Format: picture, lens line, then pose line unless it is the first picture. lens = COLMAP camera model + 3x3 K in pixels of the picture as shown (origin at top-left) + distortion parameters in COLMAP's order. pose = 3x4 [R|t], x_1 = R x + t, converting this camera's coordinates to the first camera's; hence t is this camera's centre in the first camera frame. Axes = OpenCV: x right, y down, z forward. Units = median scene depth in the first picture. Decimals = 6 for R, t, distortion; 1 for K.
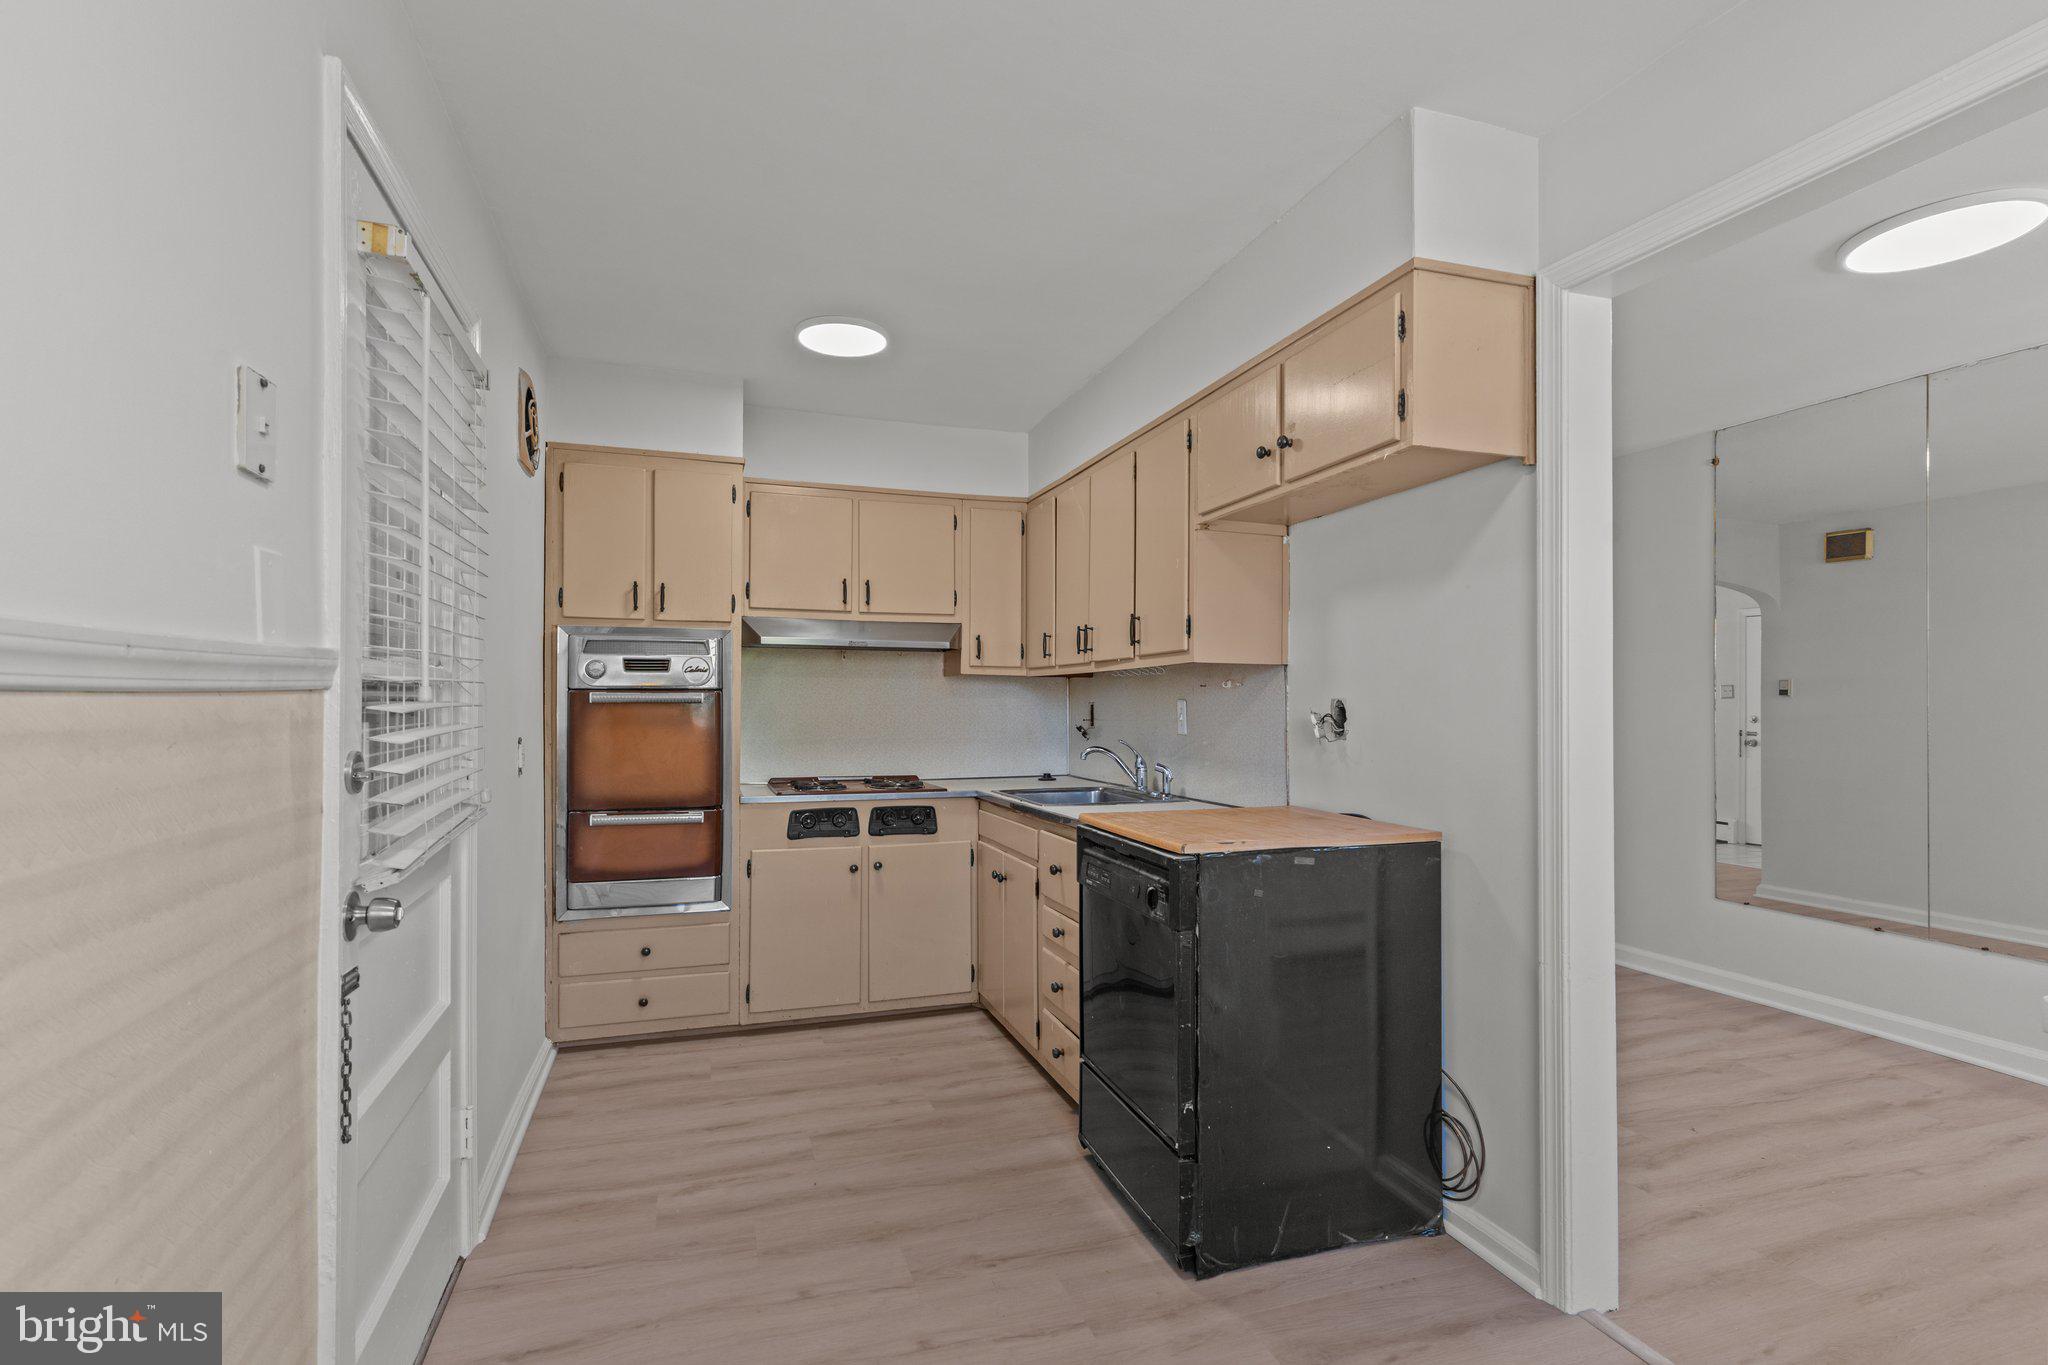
lens RADIAL K [[978.0, 0, 1015.5], [0, 978.0, 691.8], [0, 0, 1]] dist [-0.002209, 0.000759]
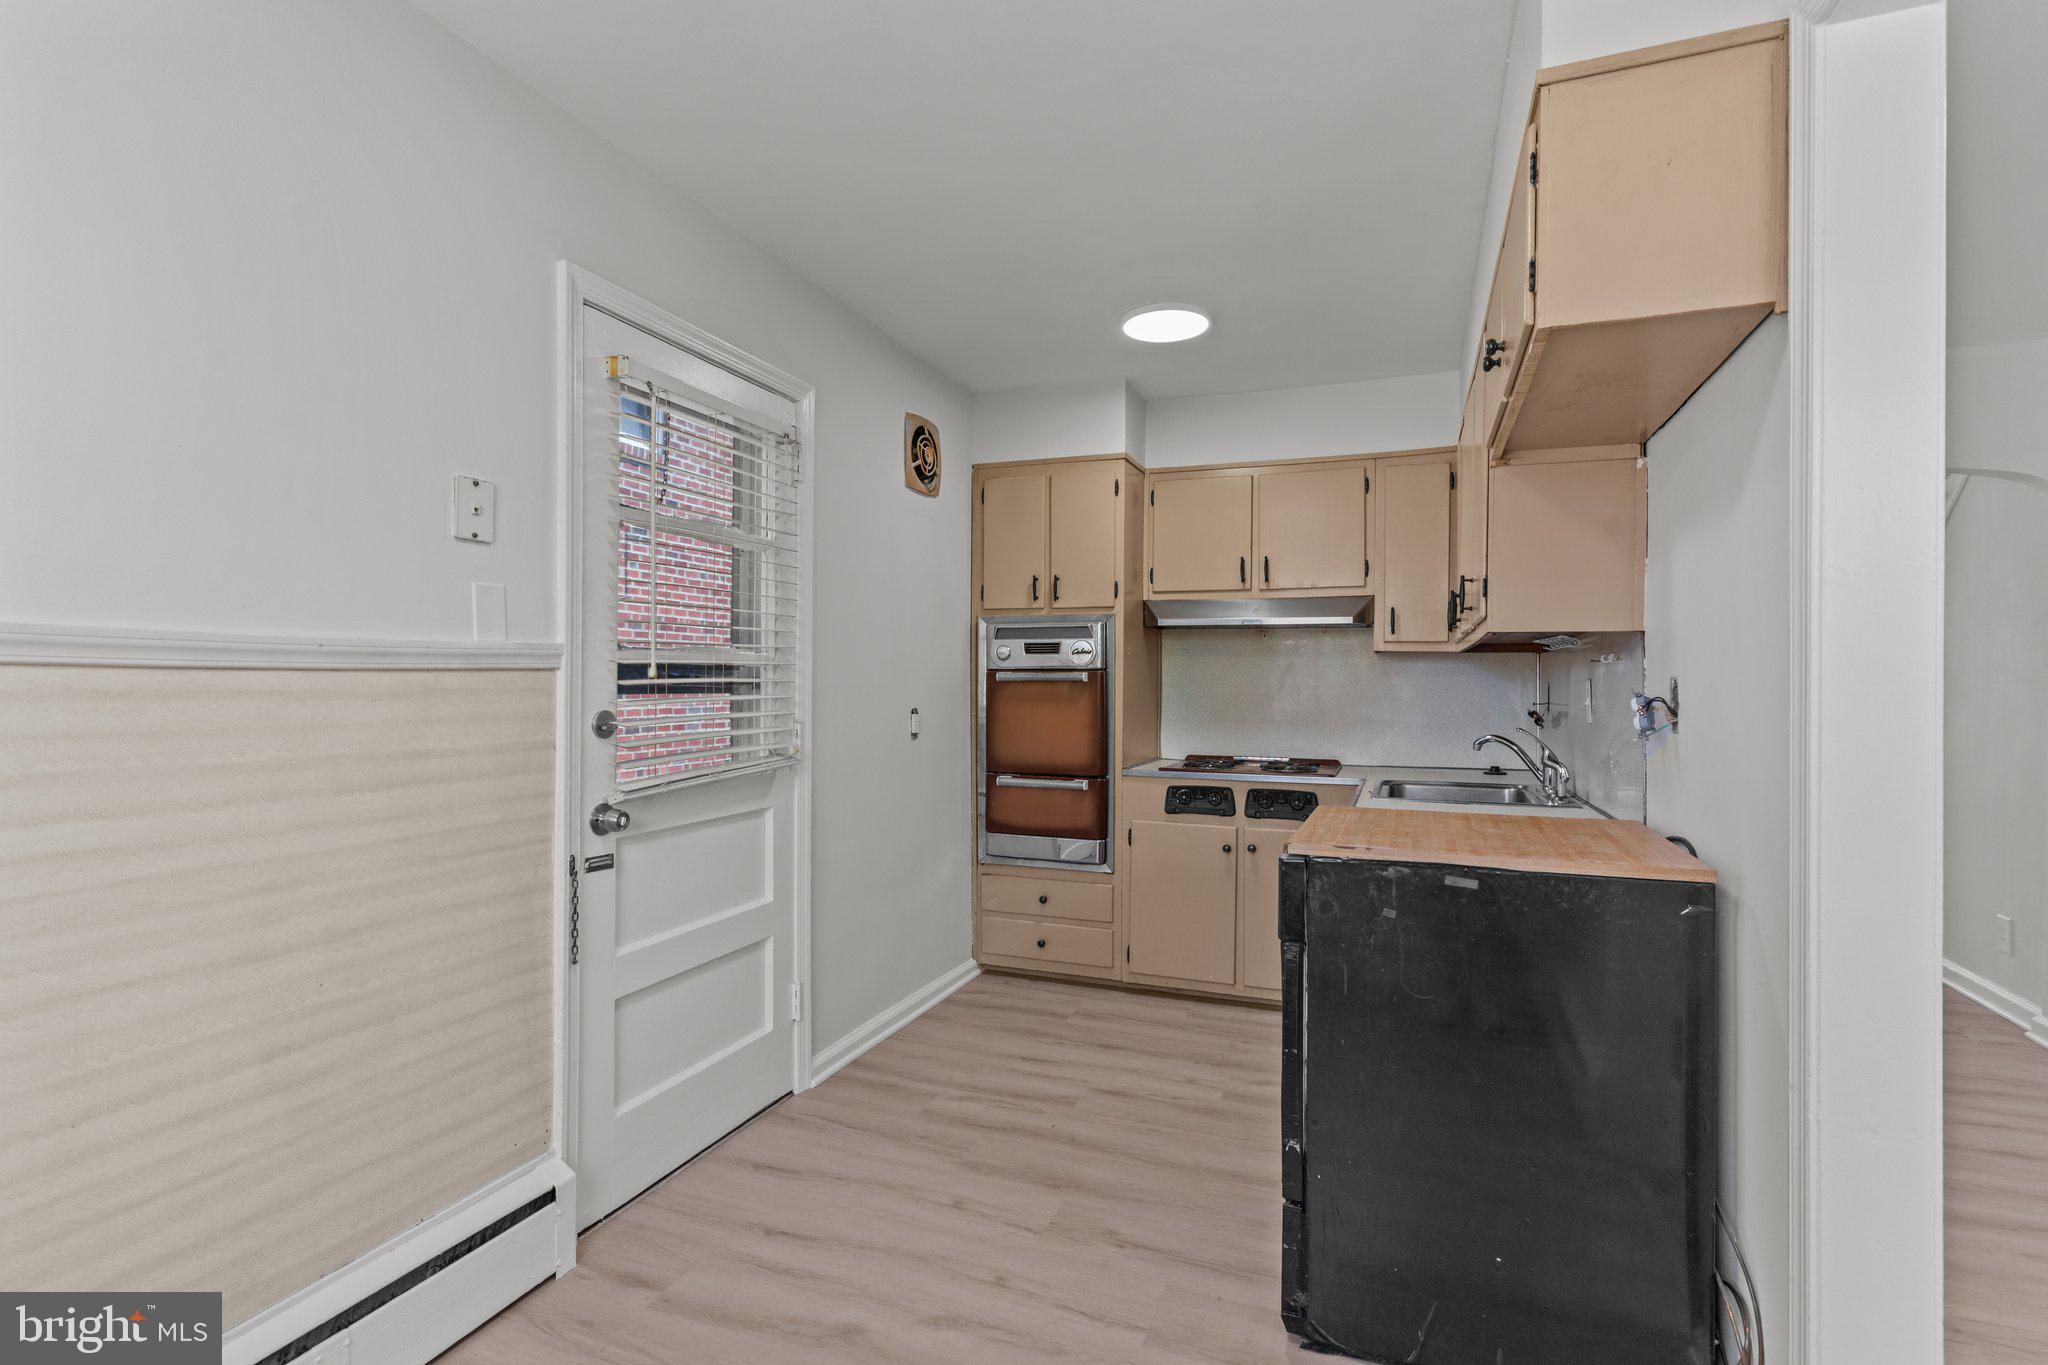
lens RADIAL K [[978.0, 0, 1016.3], [0, 978.0, 679.3], [0, 0, 1]] dist [-0.002209, 0.000759]
pose [[0.765756, 0.000672, -0.643131, 0.337753], [0.003071, 0.999984, 0.004701, 0.003344], [0.643124, -0.005575, 0.765741, 0.109842]]
